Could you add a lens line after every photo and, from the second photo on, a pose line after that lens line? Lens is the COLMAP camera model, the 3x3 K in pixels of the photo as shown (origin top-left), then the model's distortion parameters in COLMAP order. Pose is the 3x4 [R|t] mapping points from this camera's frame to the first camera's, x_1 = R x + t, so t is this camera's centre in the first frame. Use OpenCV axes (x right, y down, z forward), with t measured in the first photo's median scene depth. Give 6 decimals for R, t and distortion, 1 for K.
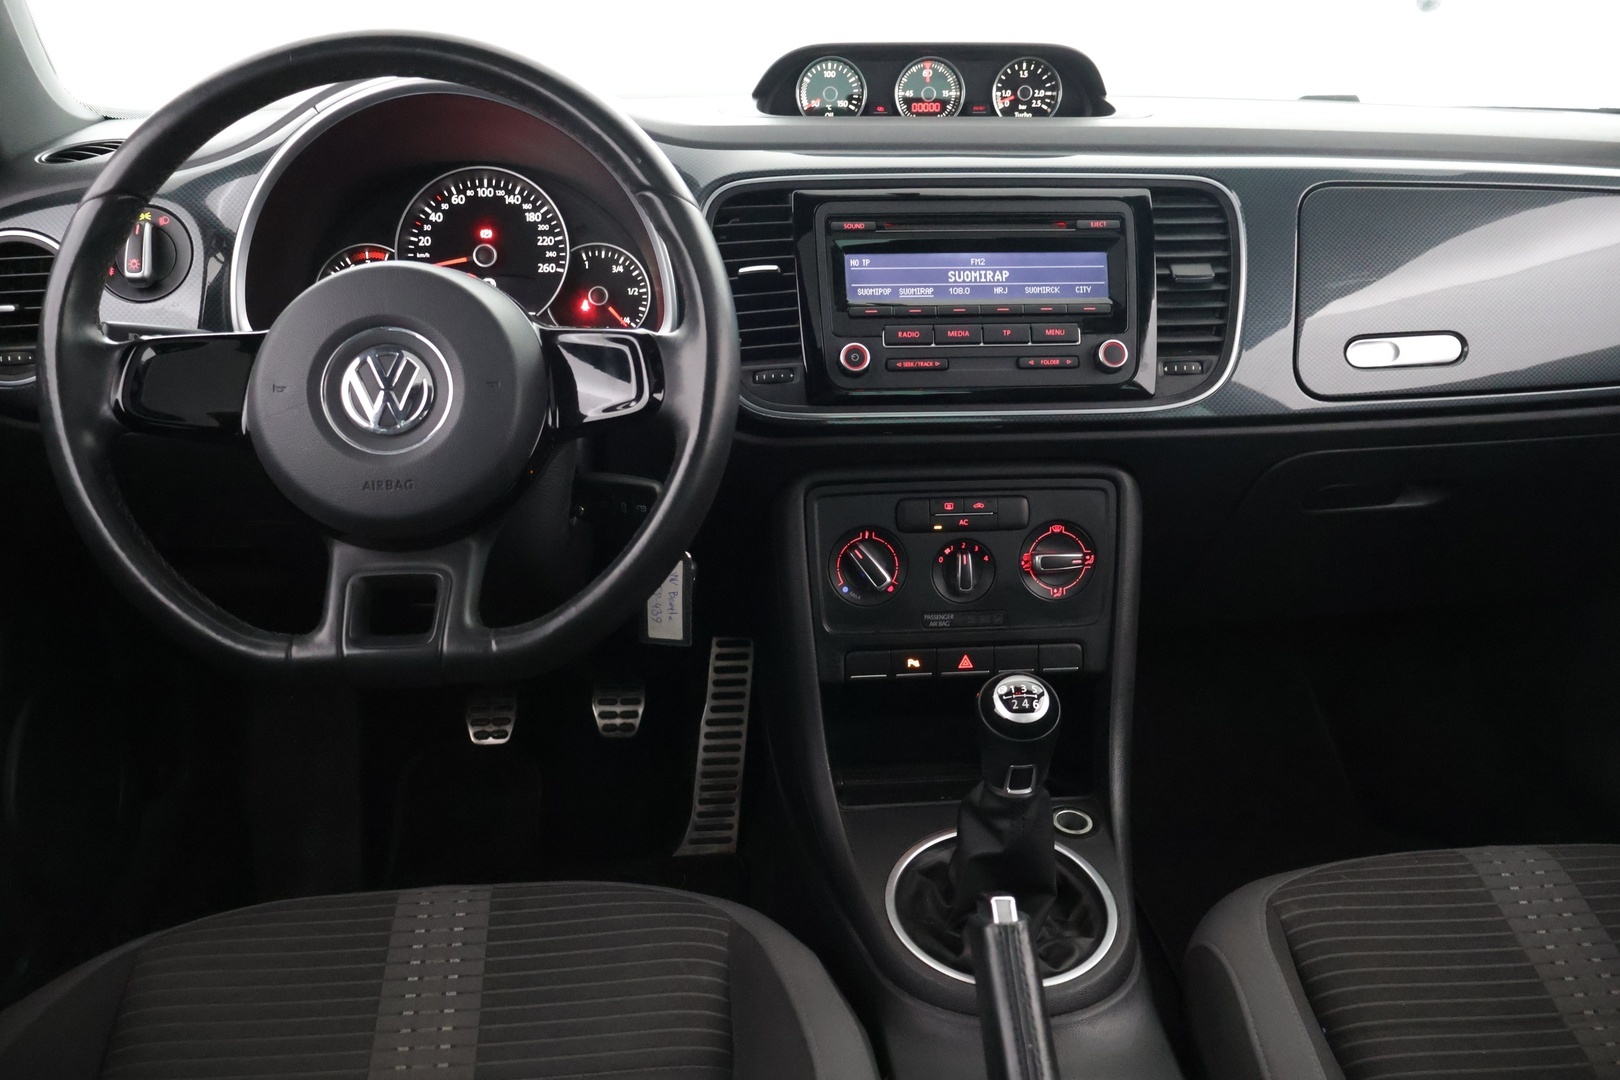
lens RADIAL K [[1365.5, 0, 802.6], [0, 1365.5, 533.8], [0, 0, 1]] dist [0.001900, 0.000912]
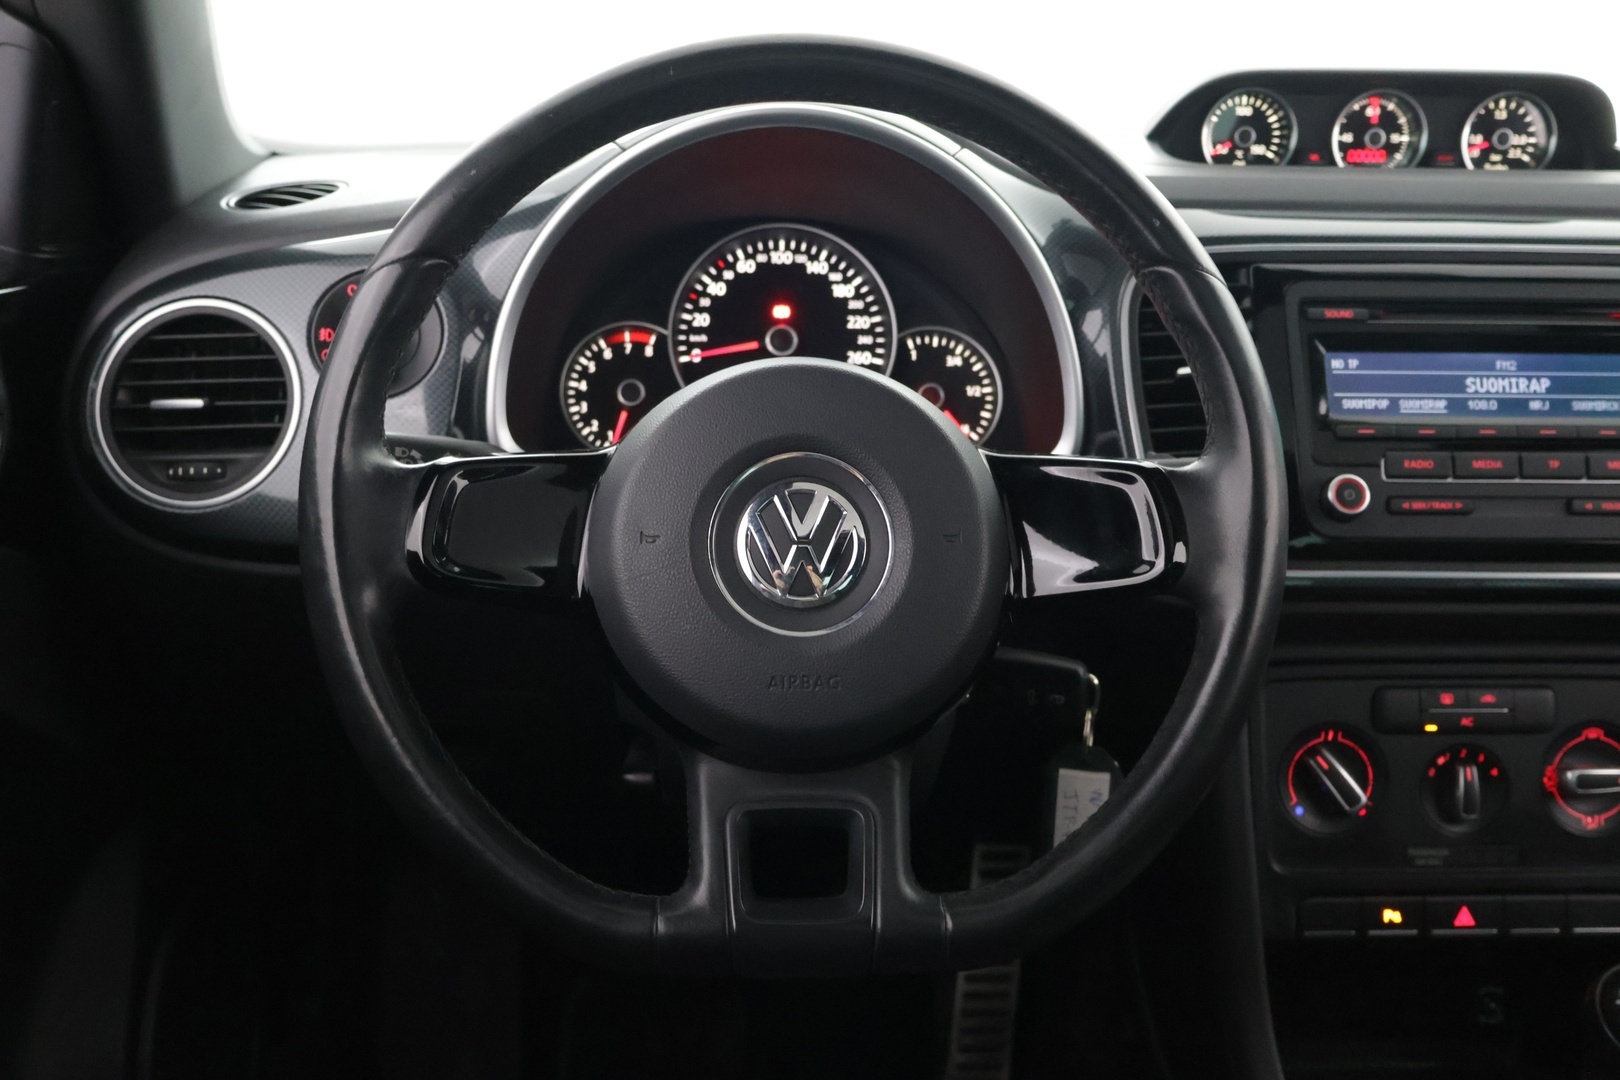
lens RADIAL K [[1571.0, 0, 803.5], [0, 1571.0, 538.3], [0, 0, 1]] dist [0.016247, 0.000000]
pose [[0.999335, 0.023316, -0.028033, -0.194997], [-0.025086, 0.997601, -0.064526, -0.039270], [0.026461, 0.065186, 0.997522, 0.142572]]
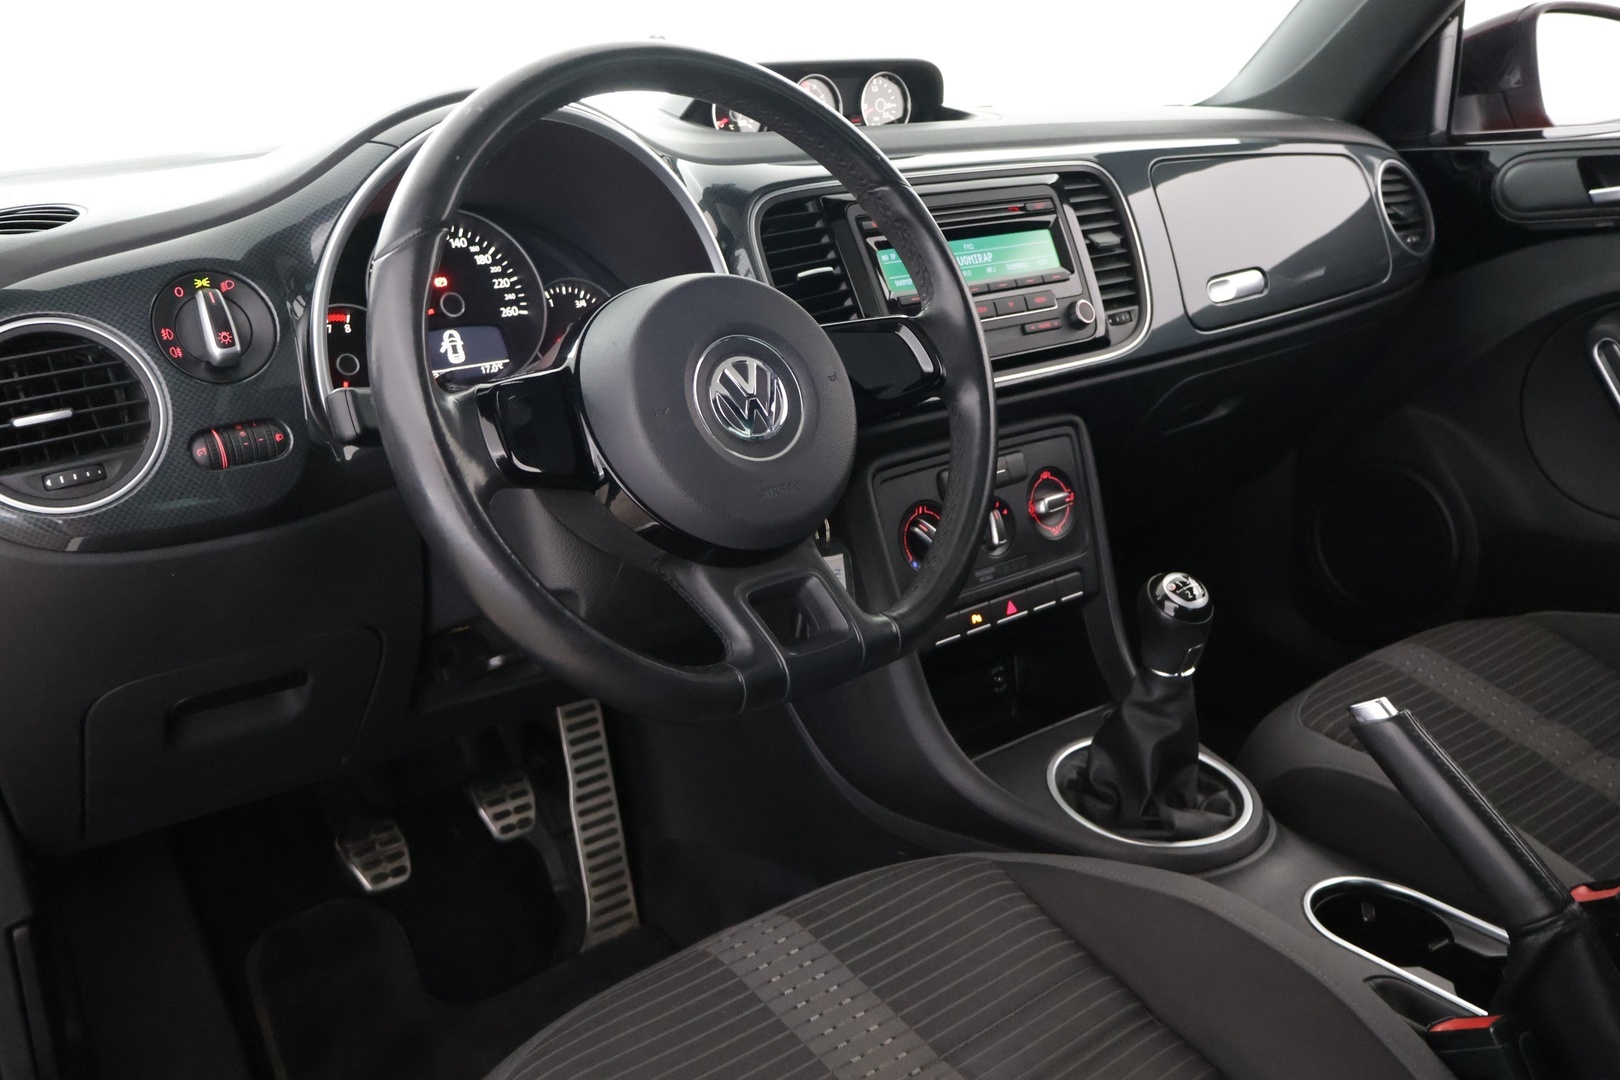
lens RADIAL K [[1496.0, 0, 811.3], [0, 1496.0, 538.5], [0, 0, 1]] dist [0.019189, 0.000000]
pose [[0.829206, -0.195180, 0.523758, -0.591606], [0.228967, 0.973434, 0.000256, 0.002422], [-0.509894, 0.119711, 0.851867, 0.046597]]
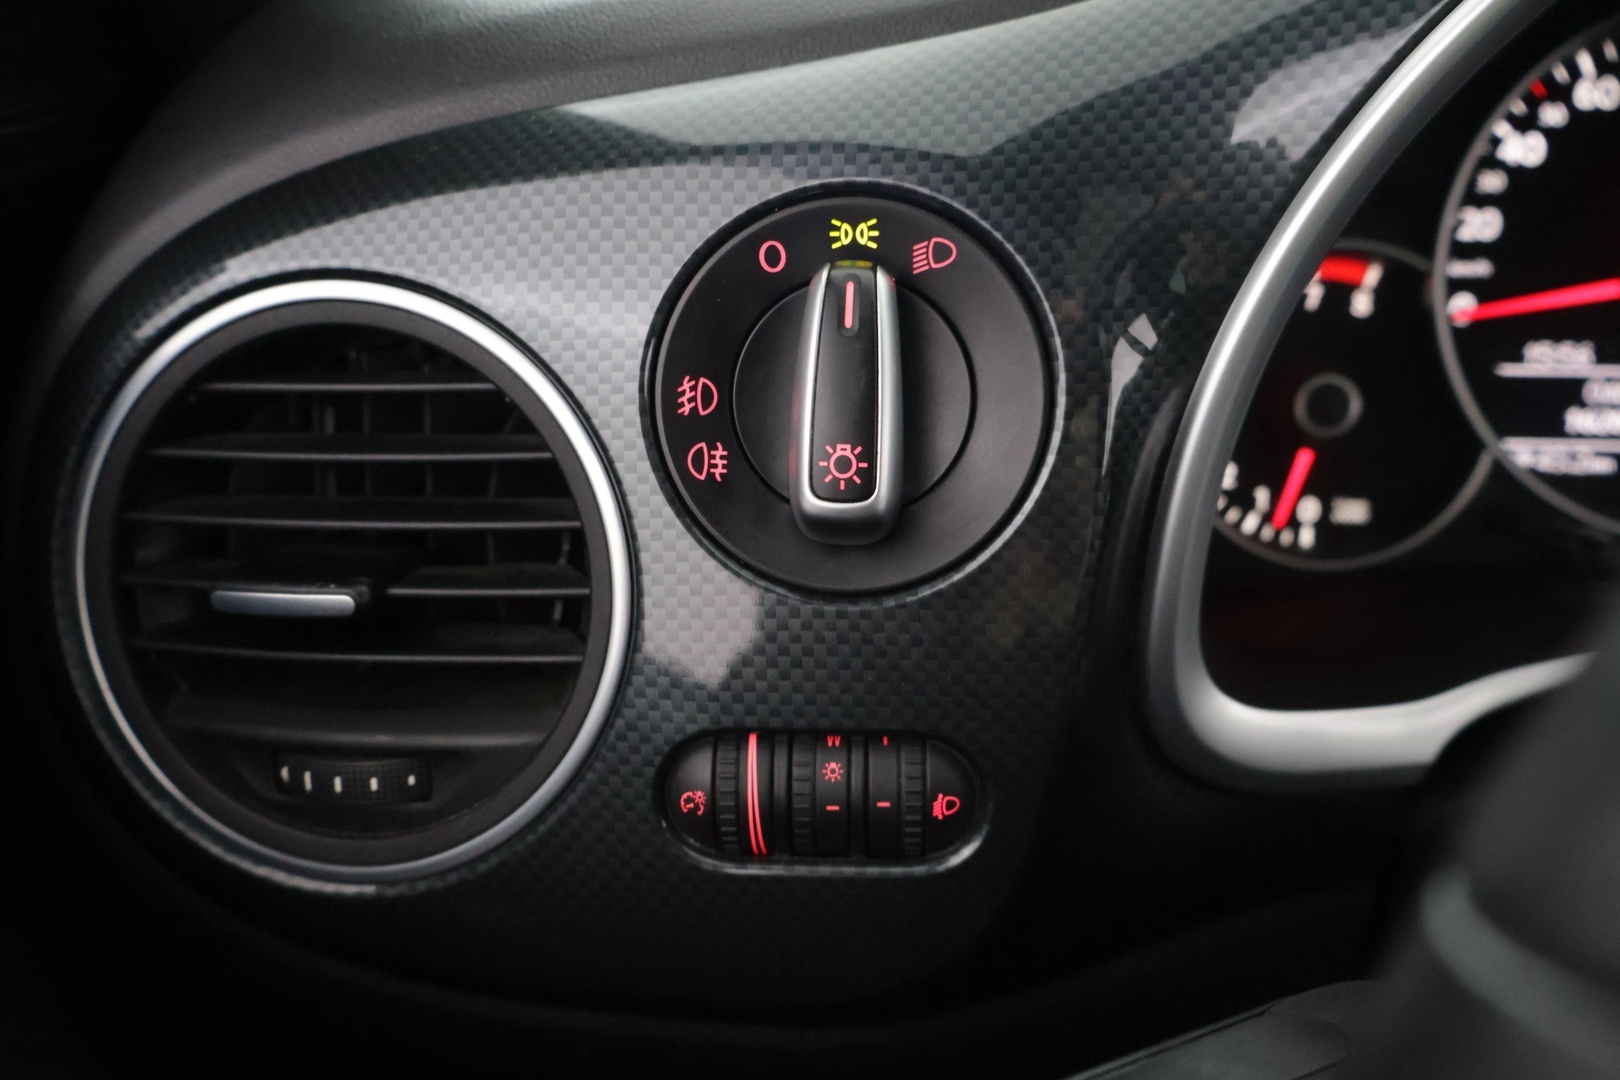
lens RADIAL K [[1365.5, 0, 812.5], [0, 1365.5, 540.7], [0, 0, 1]] dist [0.001900, 0.000912]
pose [[0.991176, 0.054395, -0.120879, -0.396036], [-0.034642, 0.986528, 0.159882, -0.188603], [0.127948, -0.154284, 0.979707, 0.654536]]
